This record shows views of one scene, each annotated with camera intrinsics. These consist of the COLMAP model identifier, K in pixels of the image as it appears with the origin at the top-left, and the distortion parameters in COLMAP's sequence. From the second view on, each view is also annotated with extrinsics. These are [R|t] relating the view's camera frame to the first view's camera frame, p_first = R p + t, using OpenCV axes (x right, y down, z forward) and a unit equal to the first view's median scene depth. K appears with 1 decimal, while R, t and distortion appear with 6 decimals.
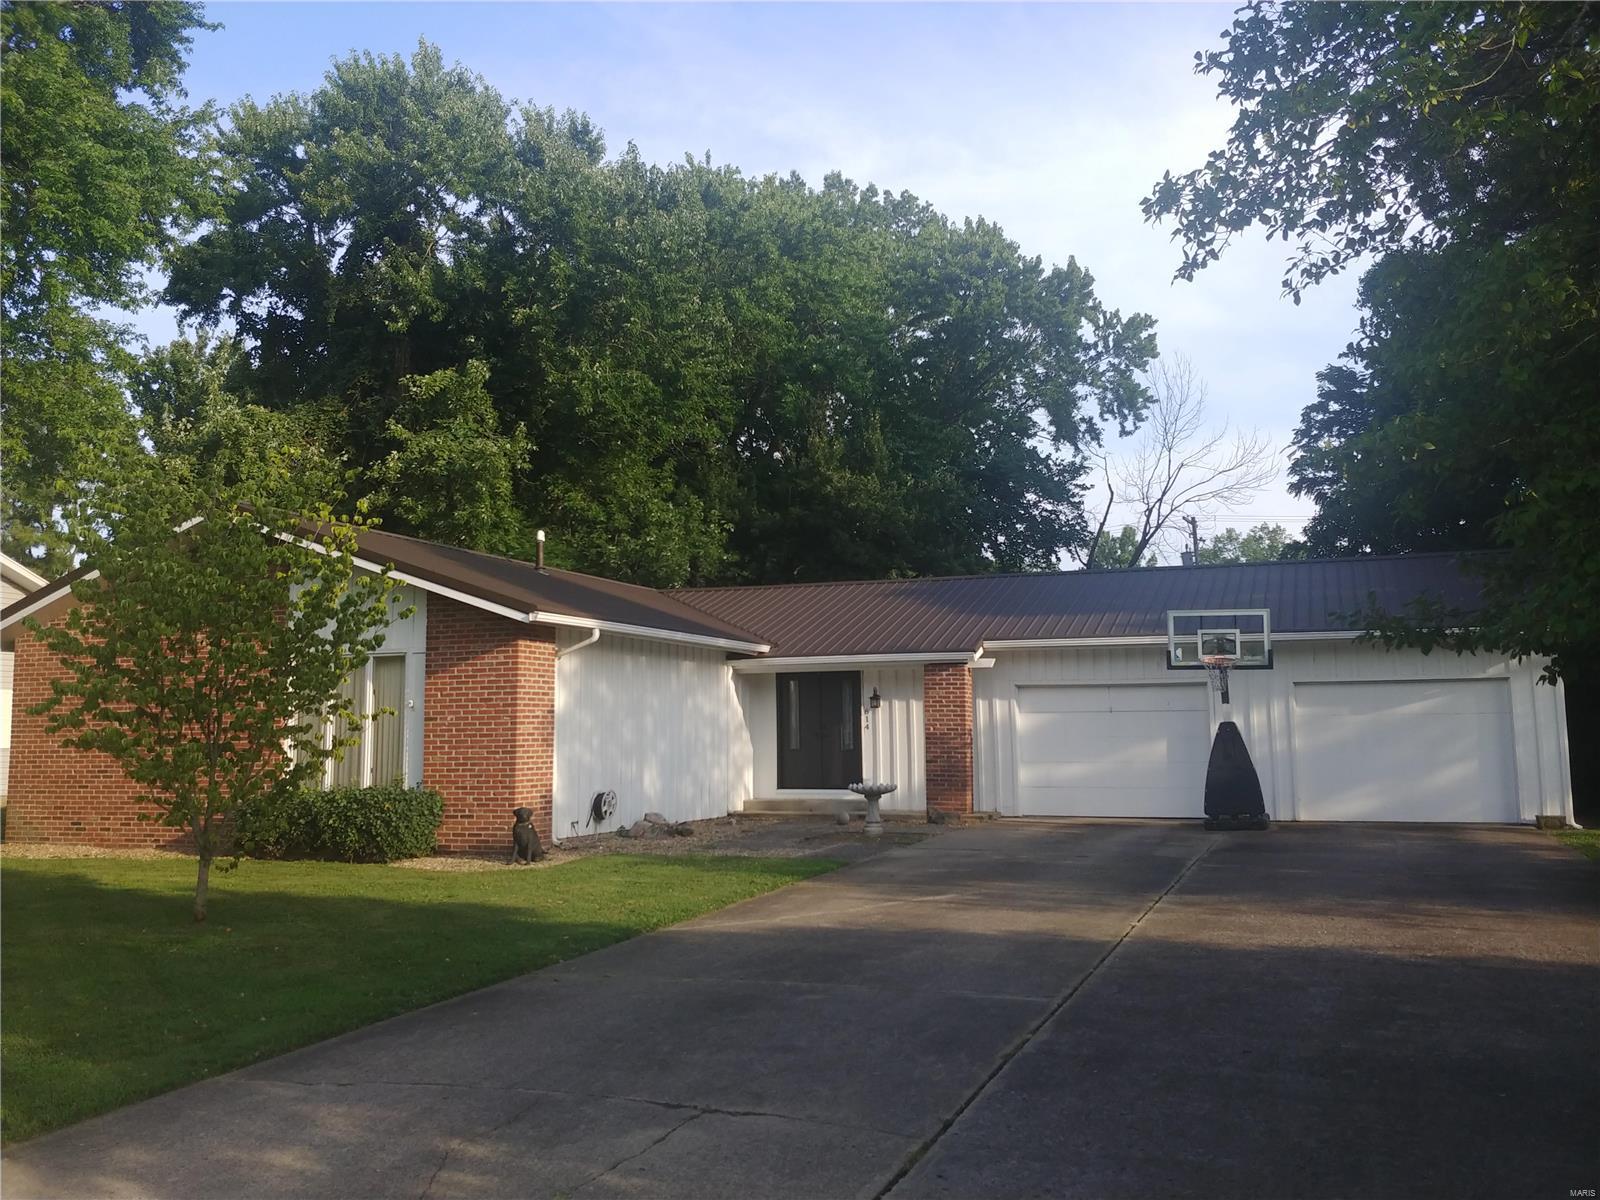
lens RADIAL K [[1271.2, 0, 800.0], [0, 1271.2, 600.0], [0, 0, 1]] dist [0.013494, 0.003078]
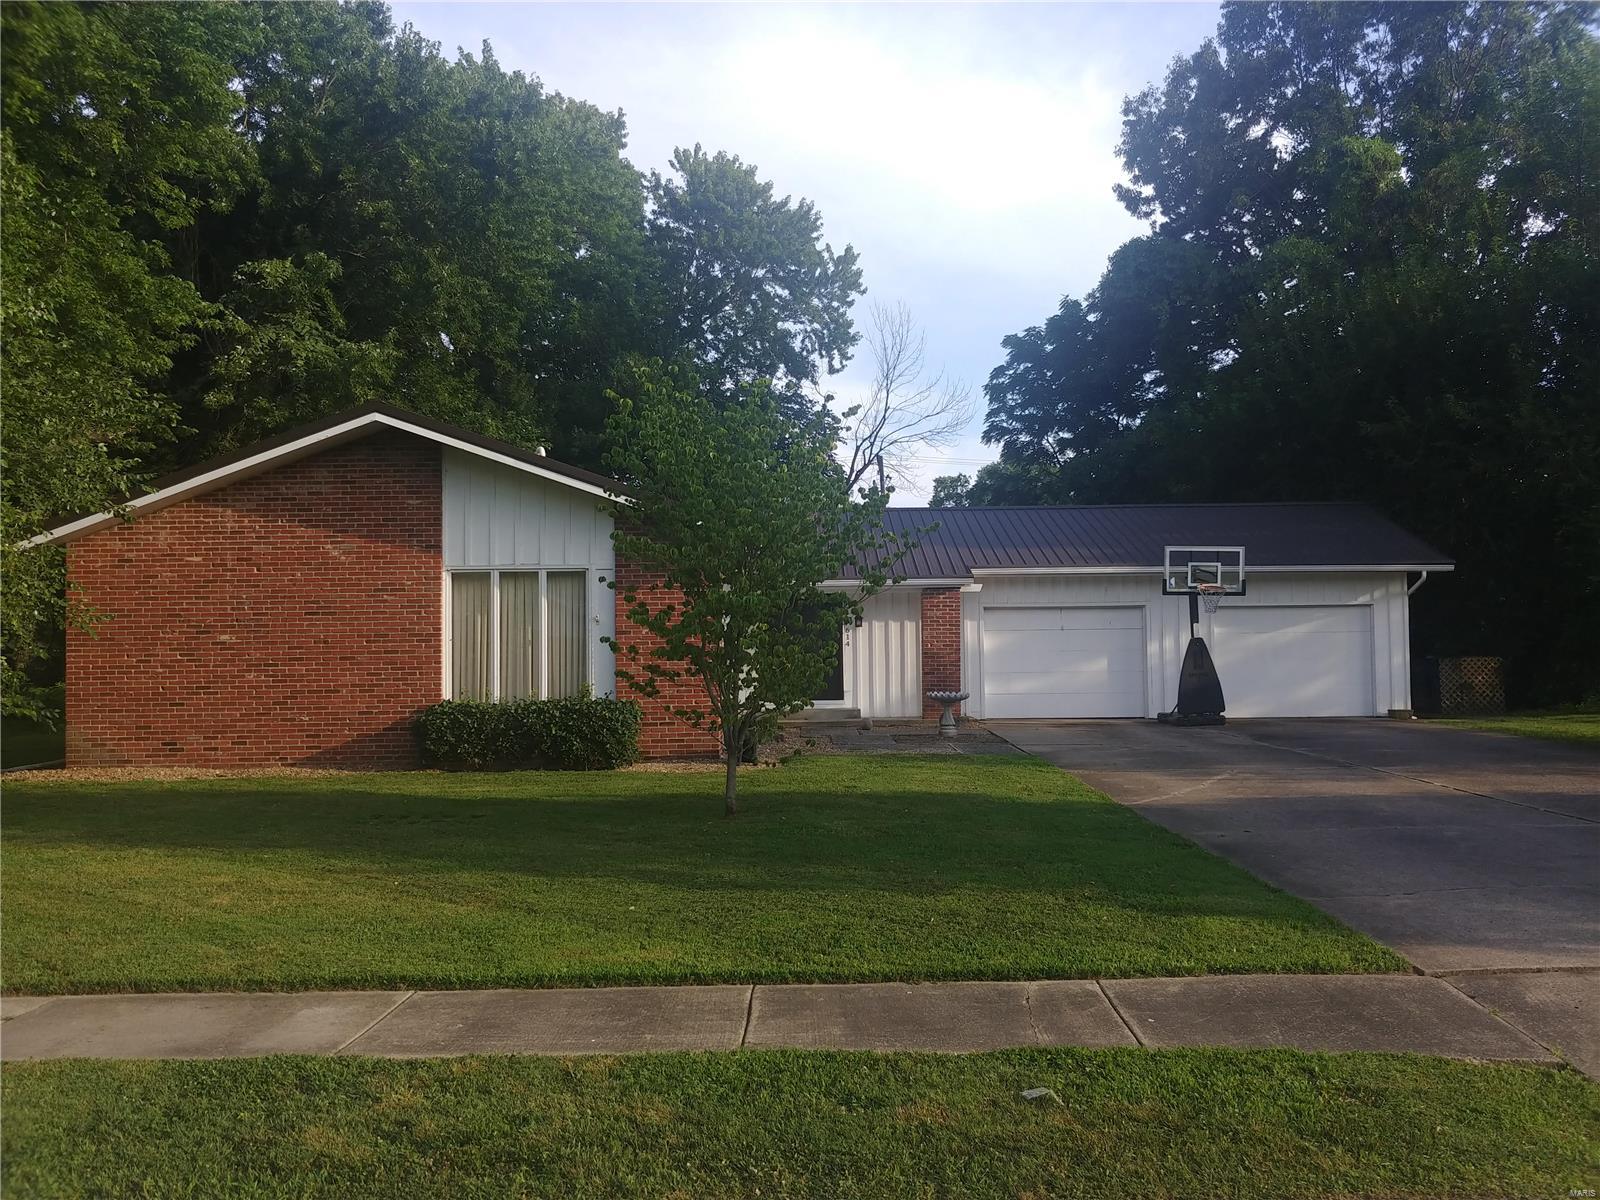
lens RADIAL K [[1323.4, 0, 800.0], [0, 1323.4, 600.0], [0, 0, 1]] dist [-0.011232, -0.005744]
pose [[0.938373, 0.011497, 0.345433, -0.450051], [-0.030776, 0.998256, 0.050381, 0.006896], [-0.344252, -0.057907, 0.937090, -0.053427]]
